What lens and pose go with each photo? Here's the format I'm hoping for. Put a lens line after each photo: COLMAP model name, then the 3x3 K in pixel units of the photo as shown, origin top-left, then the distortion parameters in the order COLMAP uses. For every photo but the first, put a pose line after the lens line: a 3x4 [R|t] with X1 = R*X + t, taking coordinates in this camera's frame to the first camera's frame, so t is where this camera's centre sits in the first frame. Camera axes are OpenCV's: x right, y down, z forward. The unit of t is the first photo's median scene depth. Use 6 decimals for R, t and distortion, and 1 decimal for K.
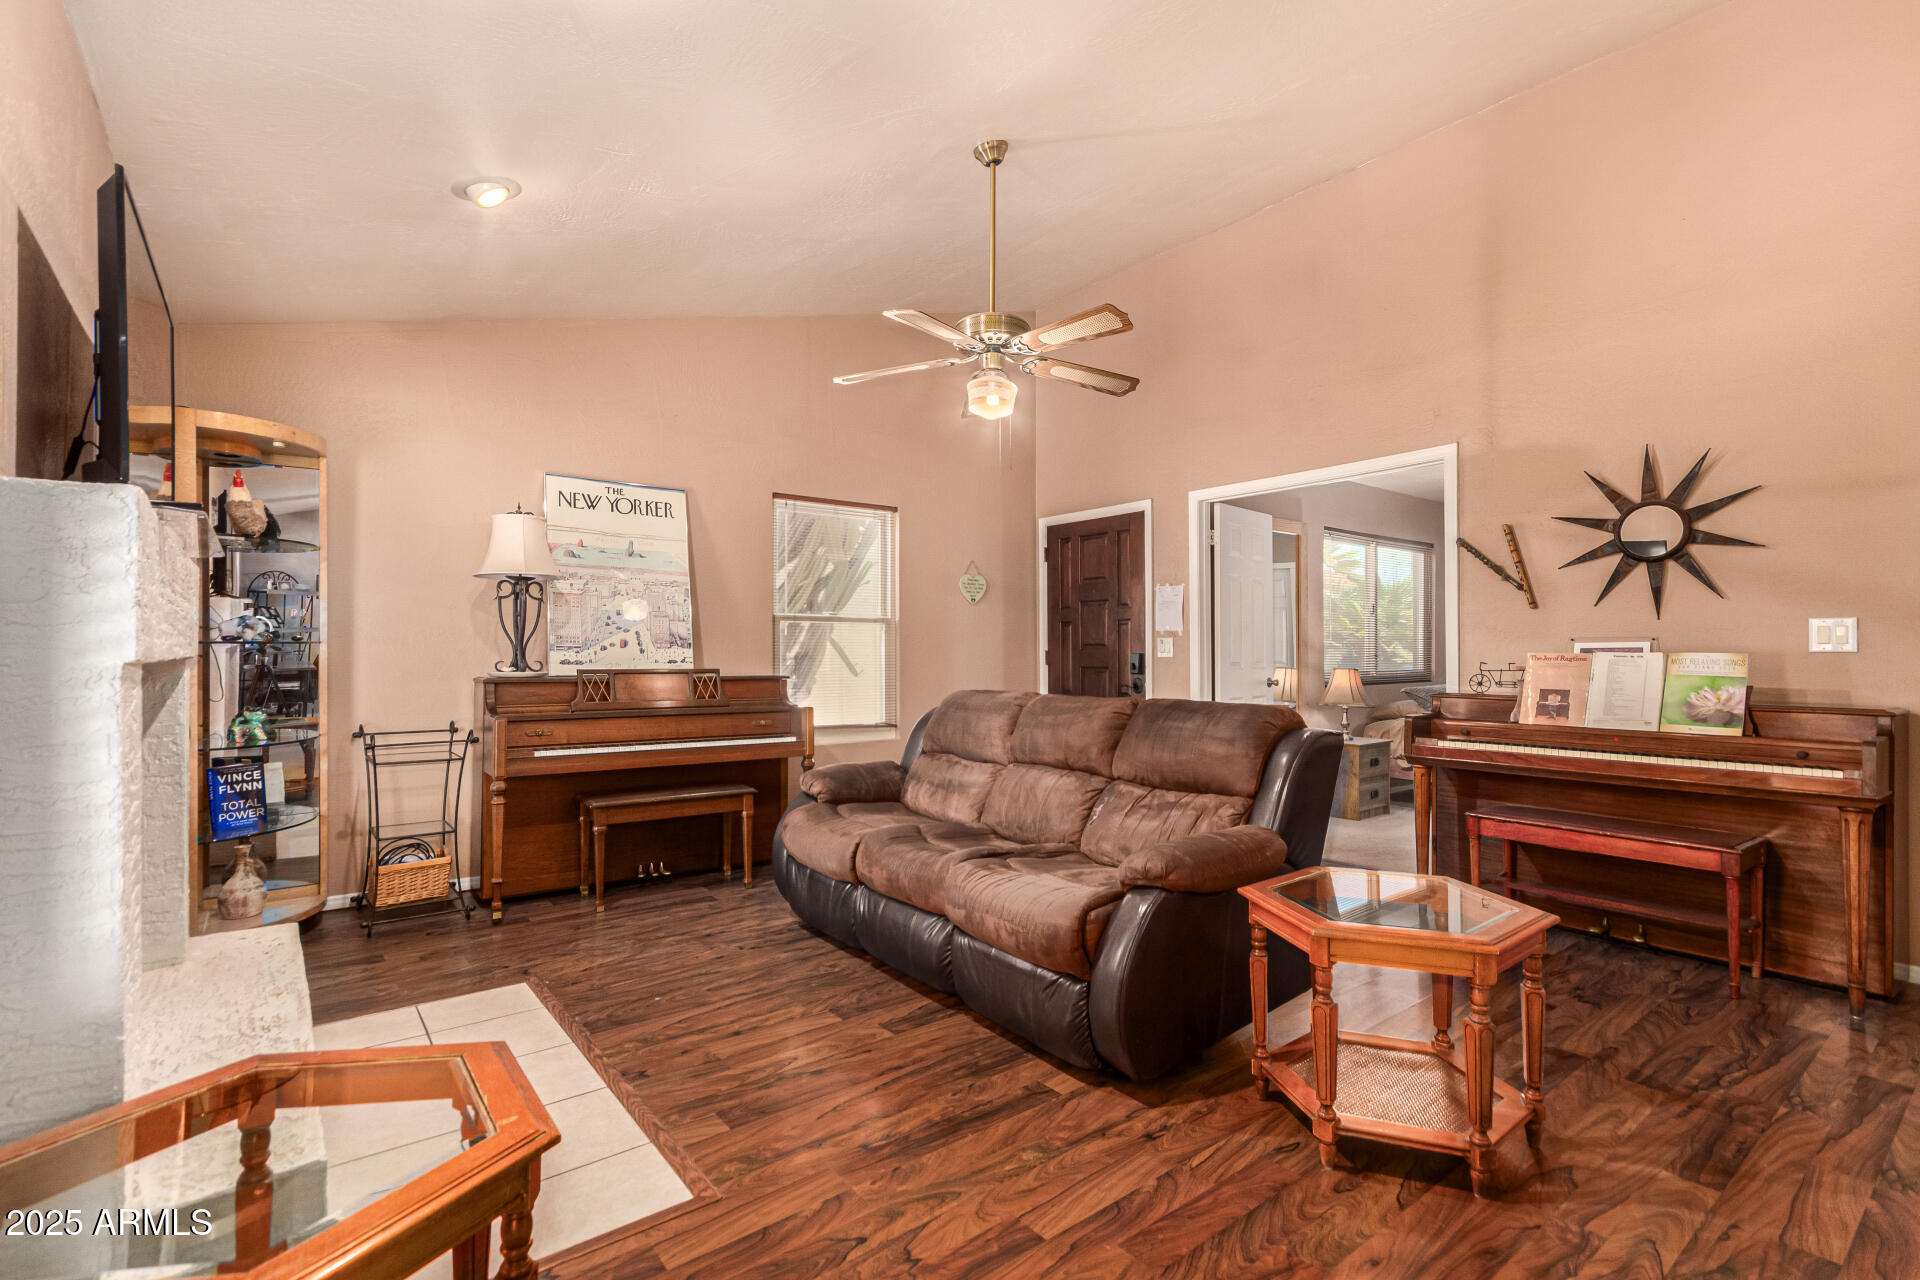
lens RADIAL K [[890.1, 0, 954.0], [0, 890.1, 643.4], [0, 0, 1]] dist [-0.003305, 0.000666]
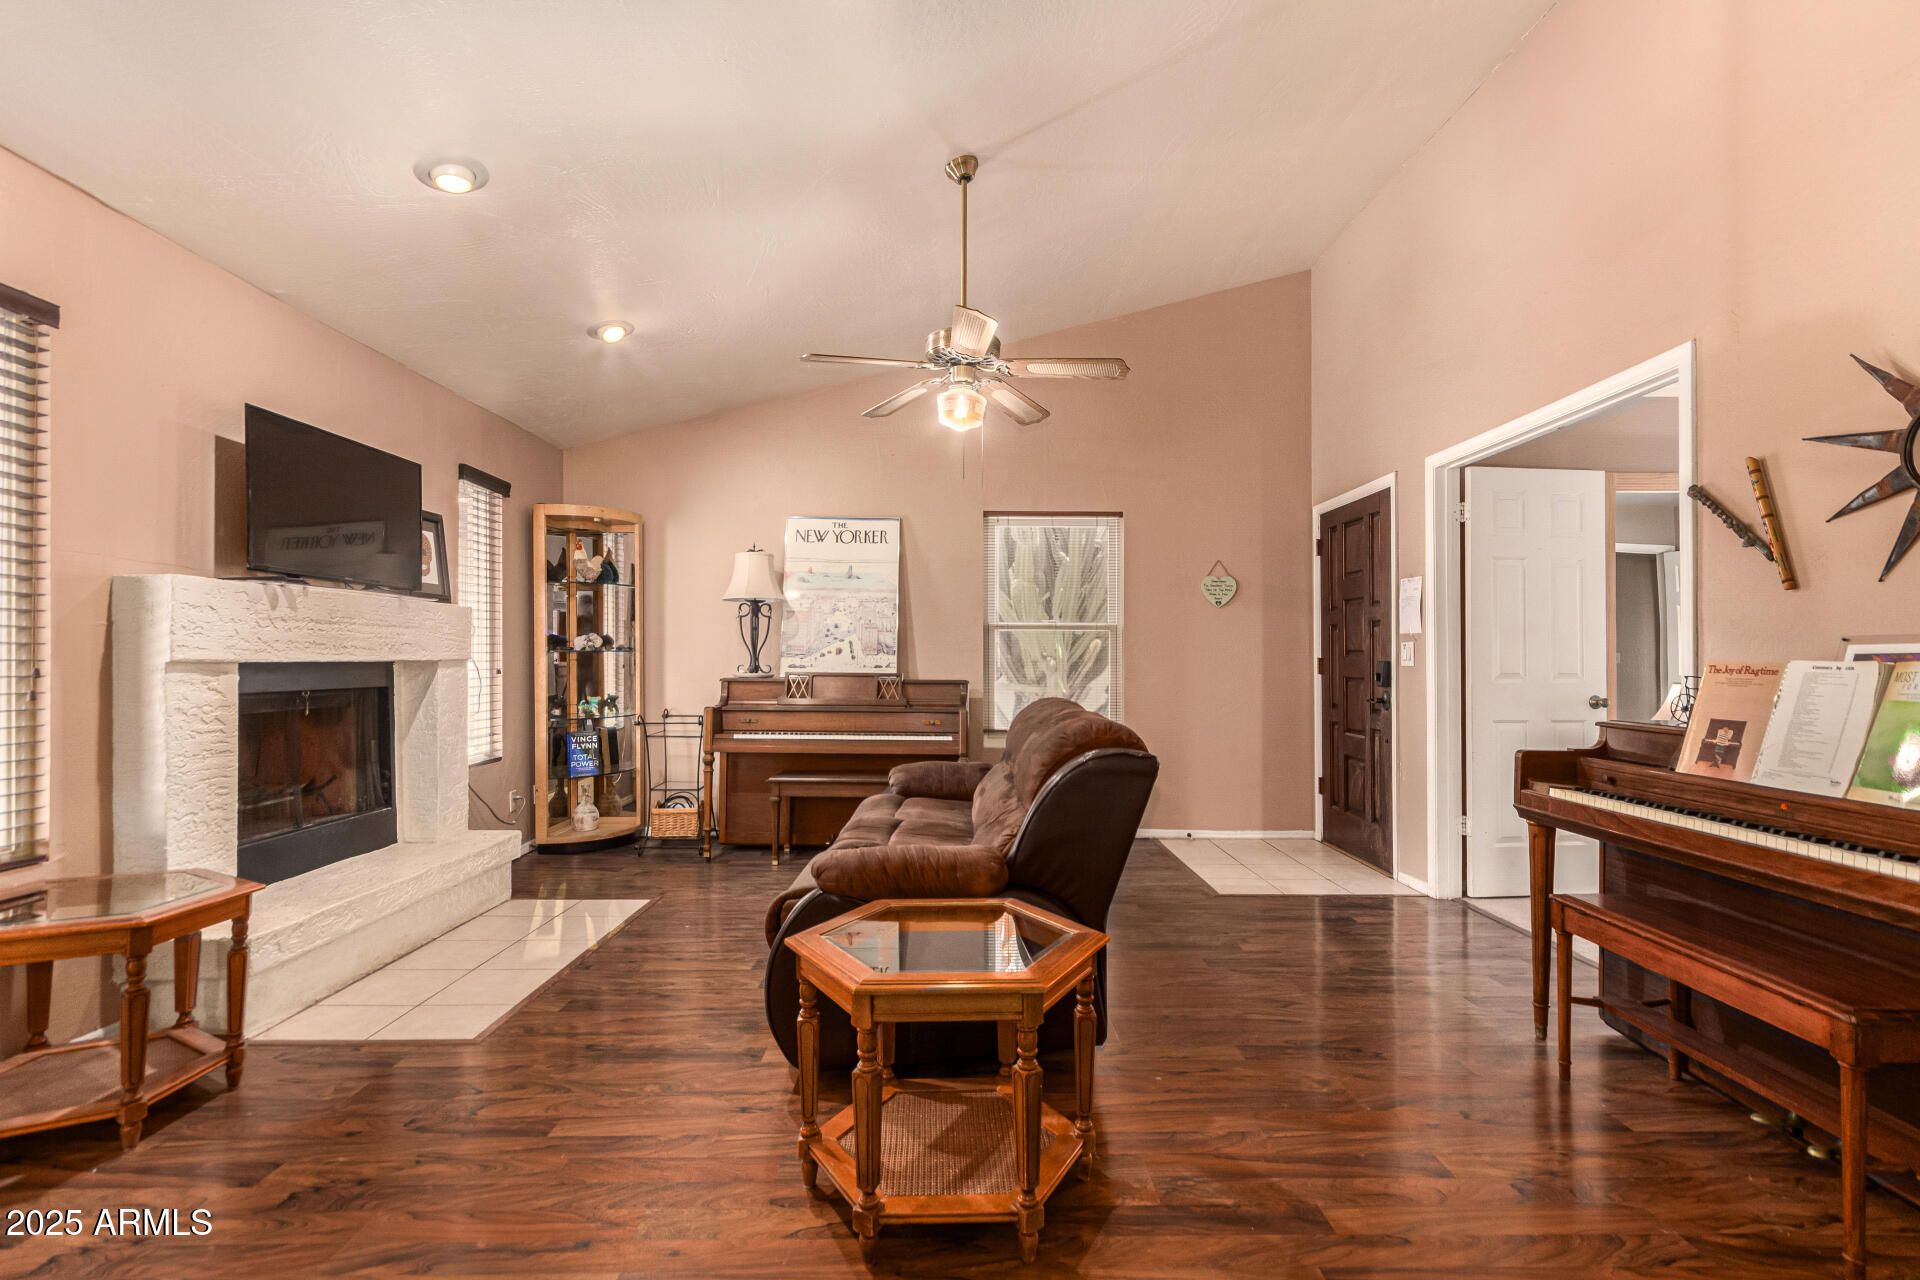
lens RADIAL K [[890.1, 0, 962.1], [0, 890.1, 653.9], [0, 0, 1]] dist [-0.003305, 0.000666]
pose [[0.794248, -0.001461, -0.607592, 0.513556], [0.003231, 0.999993, 0.001820, 0.002048], [0.607585, -0.003408, 0.794247, 0.147650]]
